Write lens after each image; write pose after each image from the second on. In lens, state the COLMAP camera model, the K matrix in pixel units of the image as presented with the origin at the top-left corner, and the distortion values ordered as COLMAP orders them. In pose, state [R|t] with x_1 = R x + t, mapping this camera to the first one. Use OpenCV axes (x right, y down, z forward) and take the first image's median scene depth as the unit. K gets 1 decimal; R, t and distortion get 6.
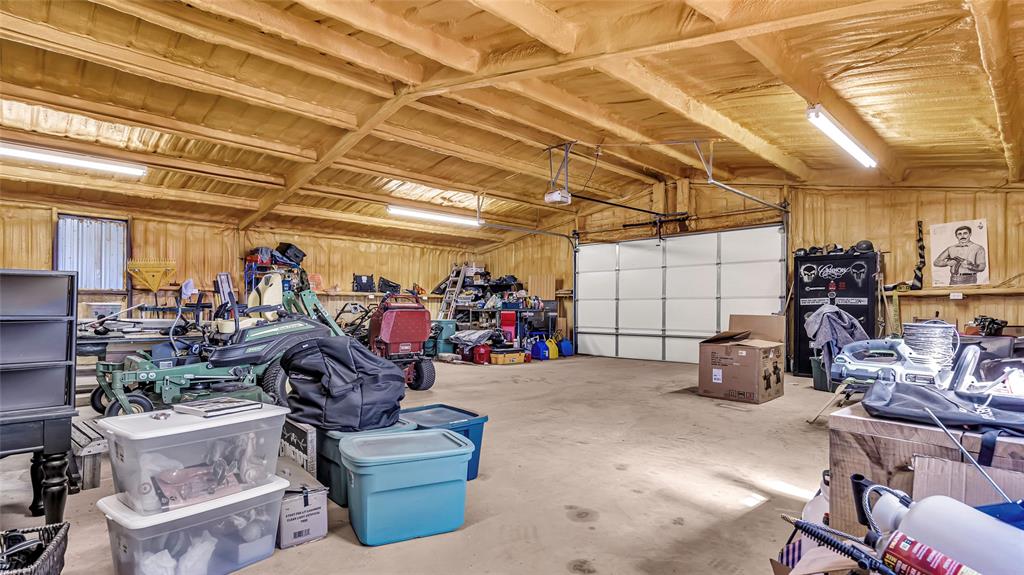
lens RADIAL K [[513.6, 0, 512.0], [0, 513.6, 287.5], [0, 0, 1]] dist [0.002091, 0.000343]
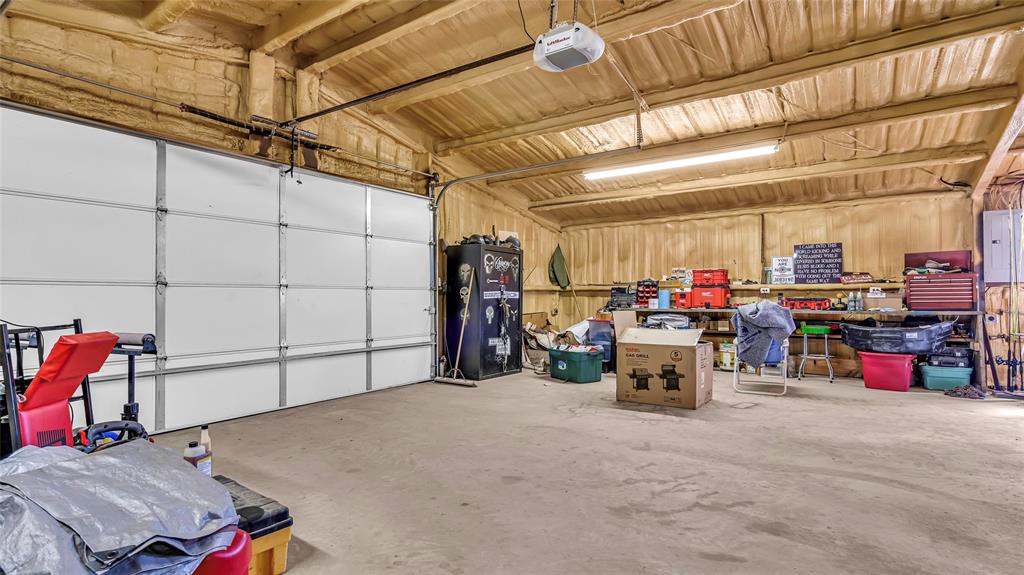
lens RADIAL K [[513.6, 0, 512.0], [0, 513.6, 287.5], [0, 0, 1]] dist [0.002091, 0.000343]
pose [[-0.176579, 0.027534, 0.983901, -0.342131], [-0.040639, 0.998552, -0.035237, 0.045949], [-0.983447, -0.046207, -0.175205, 1.118253]]
